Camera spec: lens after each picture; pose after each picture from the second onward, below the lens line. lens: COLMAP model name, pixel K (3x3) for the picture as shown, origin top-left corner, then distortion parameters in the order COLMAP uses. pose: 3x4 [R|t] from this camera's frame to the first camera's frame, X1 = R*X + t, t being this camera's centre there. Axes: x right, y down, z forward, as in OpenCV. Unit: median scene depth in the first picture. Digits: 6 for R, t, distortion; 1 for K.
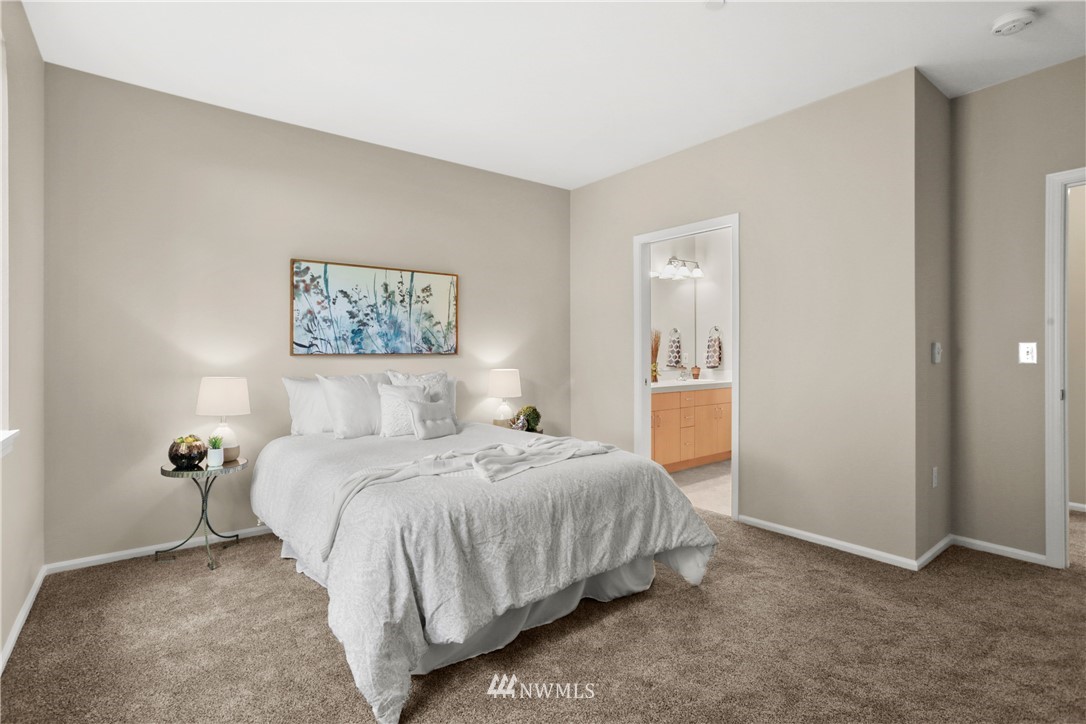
lens RADIAL K [[529.3, 0, 531.9], [0, 529.3, 350.0], [0, 0, 1]] dist [-0.059573, 0.041354]
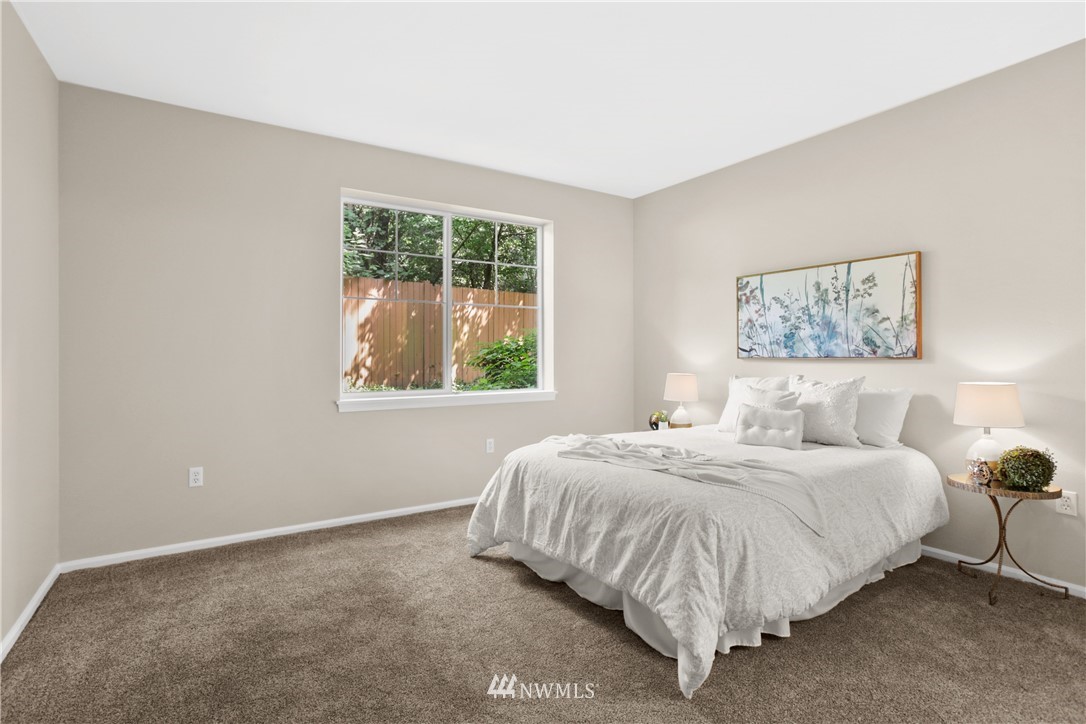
lens RADIAL K [[529.3, 0, 531.9], [0, 529.3, 350.0], [0, 0, 1]] dist [-0.059573, 0.041354]
pose [[-0.080029, -0.004797, -0.996781, 0.692248], [0.014055, 0.999884, -0.005941, -0.007815], [0.996693, -0.014485, -0.079952, 0.572067]]
